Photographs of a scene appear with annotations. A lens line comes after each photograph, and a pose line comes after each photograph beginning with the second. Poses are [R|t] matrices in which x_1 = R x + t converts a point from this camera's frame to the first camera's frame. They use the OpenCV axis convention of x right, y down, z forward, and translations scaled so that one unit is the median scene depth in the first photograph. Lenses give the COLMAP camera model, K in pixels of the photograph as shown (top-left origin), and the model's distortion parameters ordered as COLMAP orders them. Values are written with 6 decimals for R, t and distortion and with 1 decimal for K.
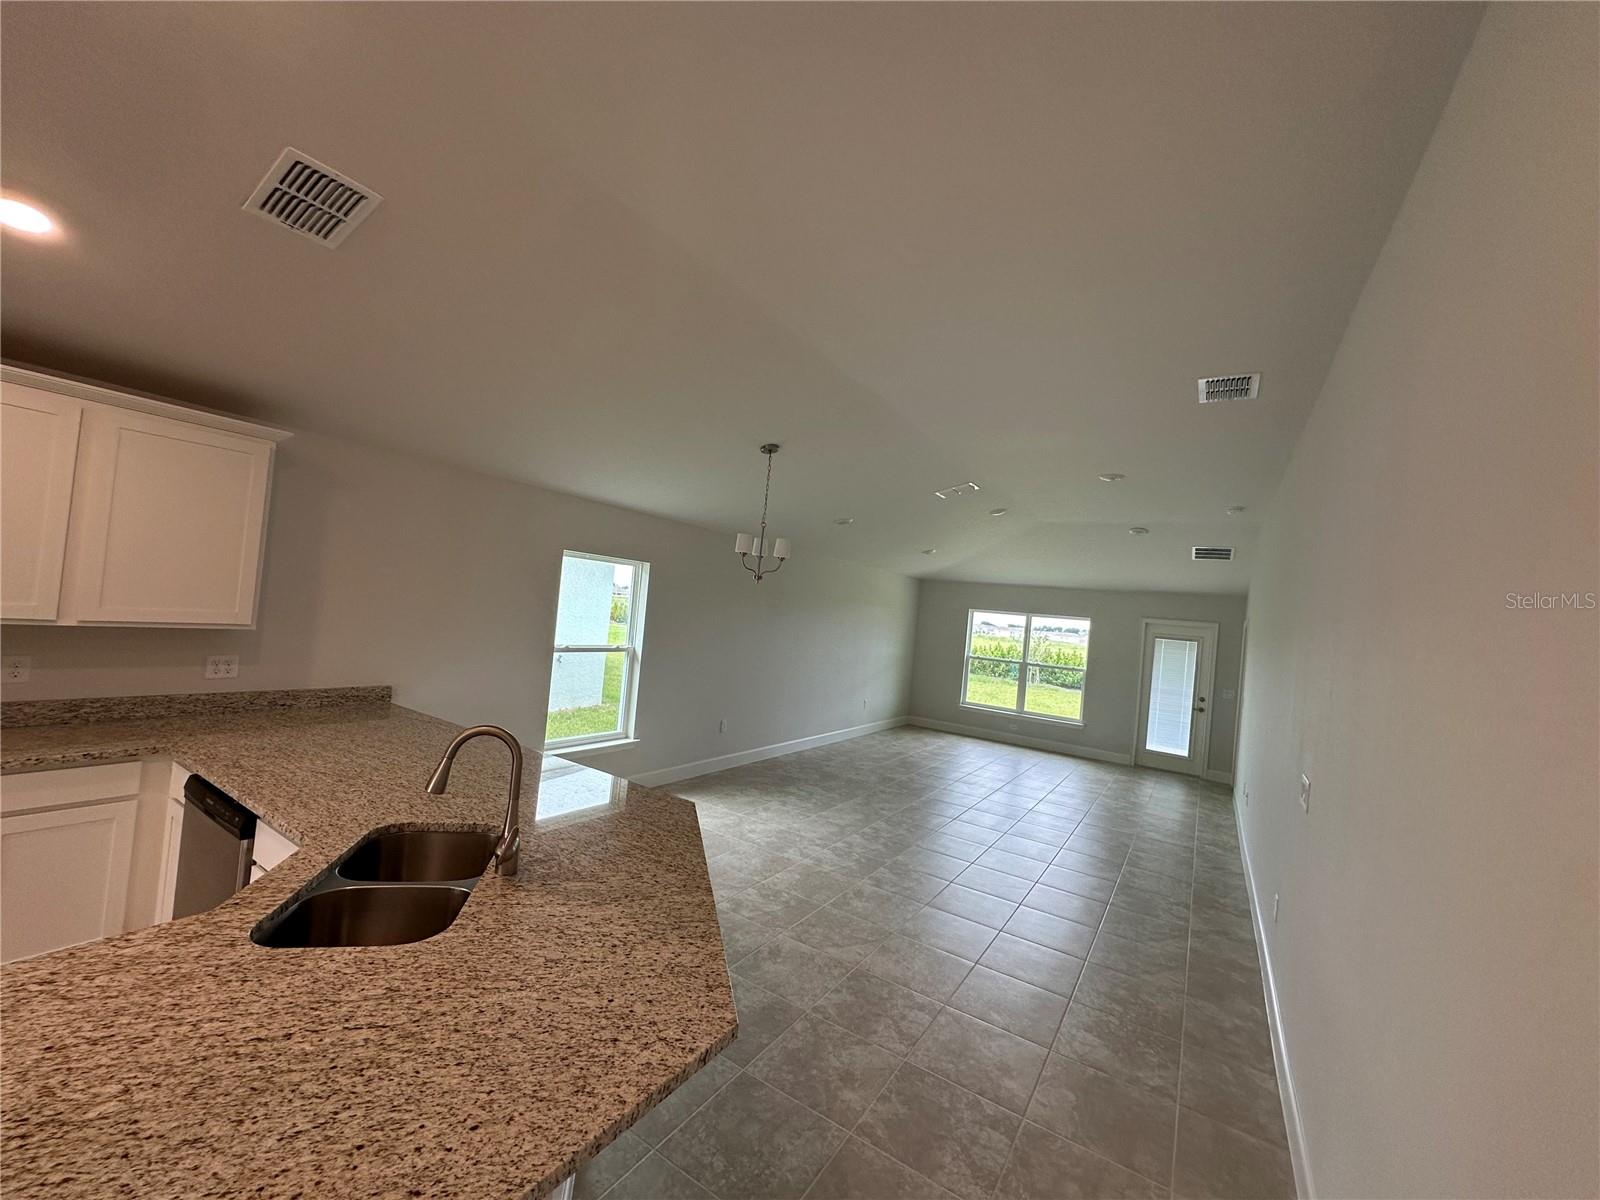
lens RADIAL K [[635.9, 0, 801.4], [0, 635.9, 597.6], [0, 0, 1]] dist [0.000598, -0.000599]
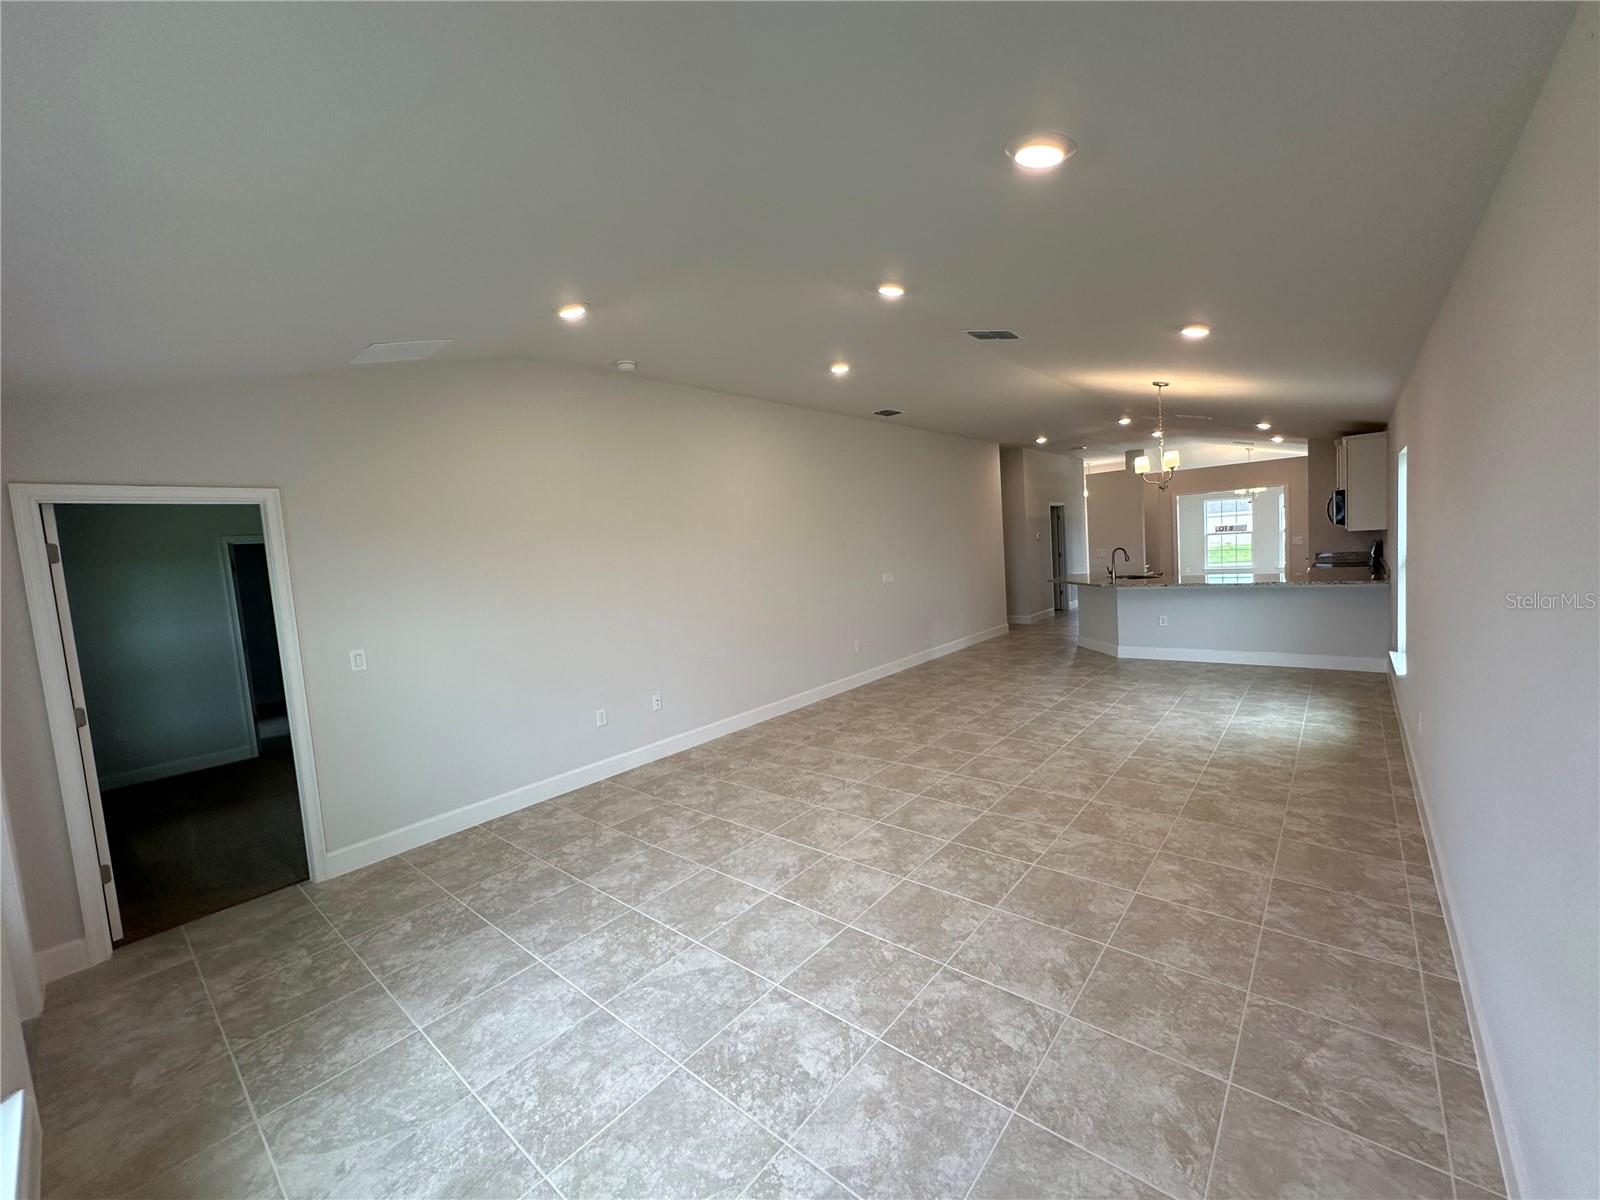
lens RADIAL K [[635.9, 0, 801.4], [0, 635.9, 597.6], [0, 0, 1]] dist [0.000598, -0.000599]
pose [[-0.990281, -0.034966, 0.134610, 0.797458], [-0.025590, 0.997165, 0.070764, 0.196666], [-0.136703, 0.066632, -0.988369, 4.005128]]
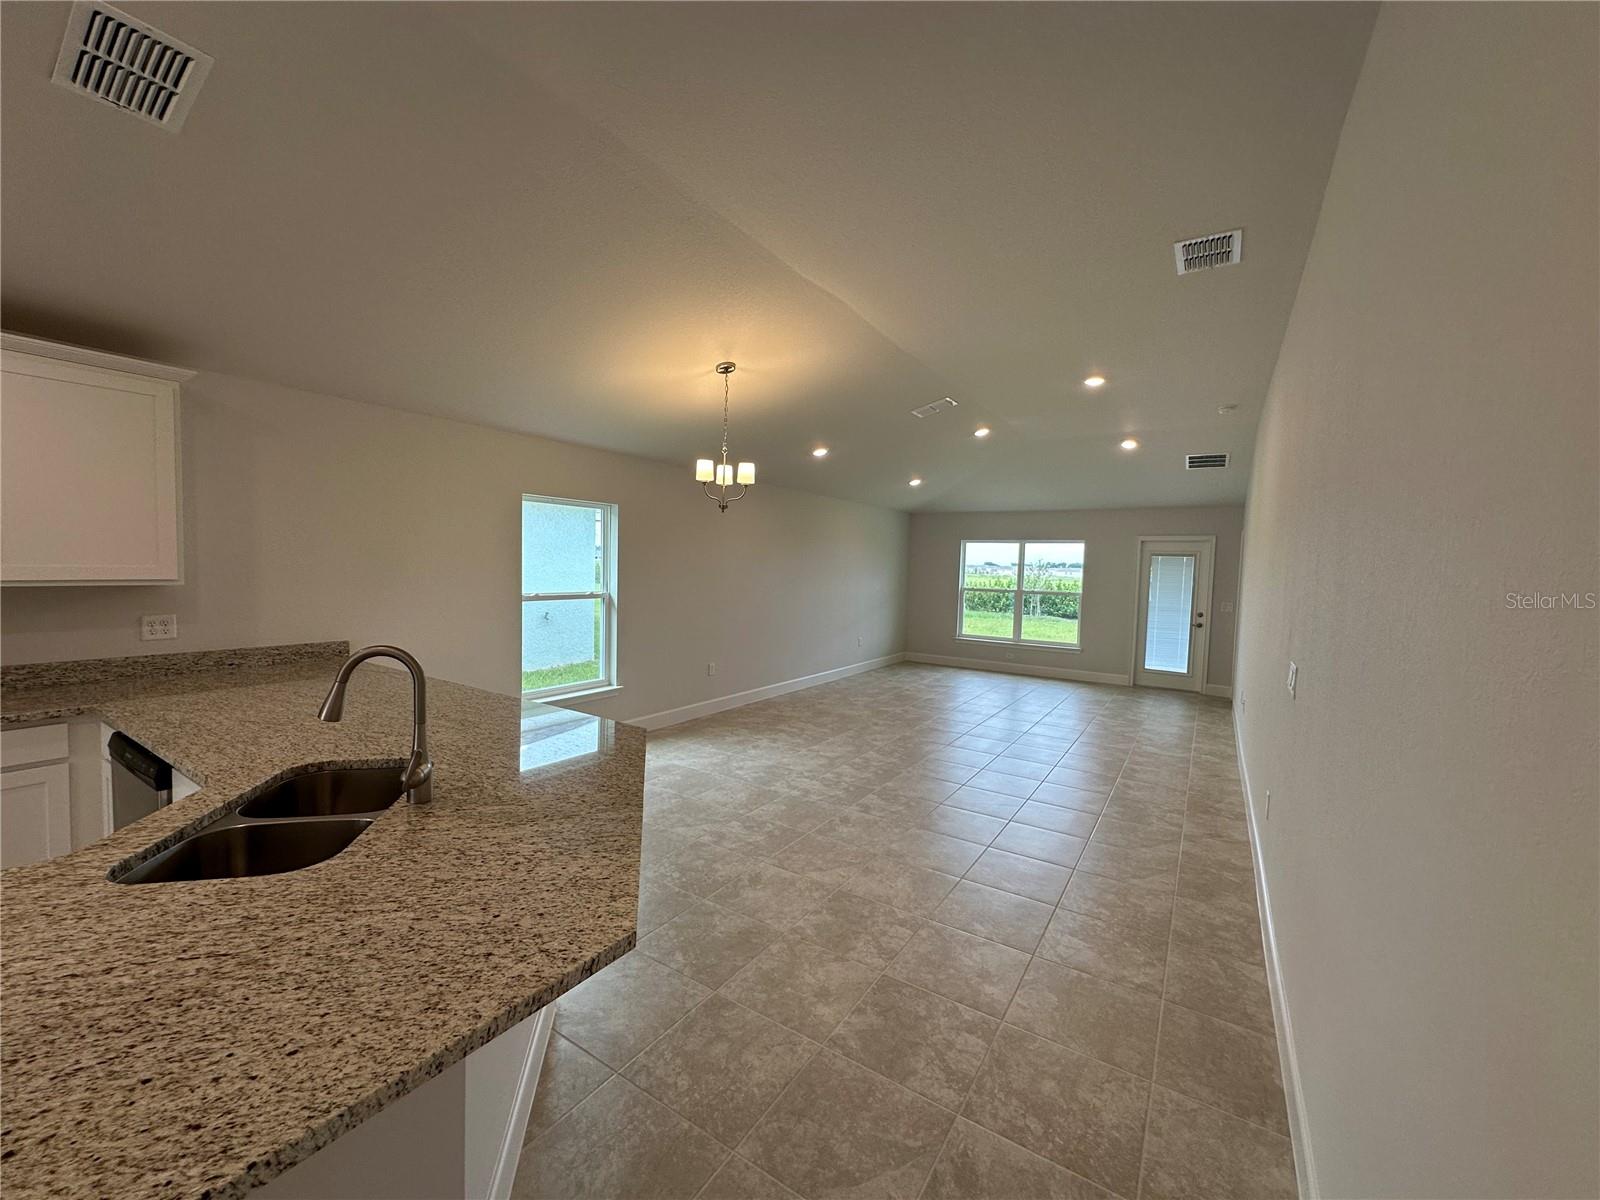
lens RADIAL K [[636.8, 0, 801.0], [0, 636.8, 596.9], [0, 0, 1]] dist [-0.000660, 0.000293]
pose [[0.997896, -0.064374, -0.007707, 0.078379], [0.064766, 0.995212, 0.073195, 0.068546], [0.002958, -0.073541, 0.997288, 0.063619]]
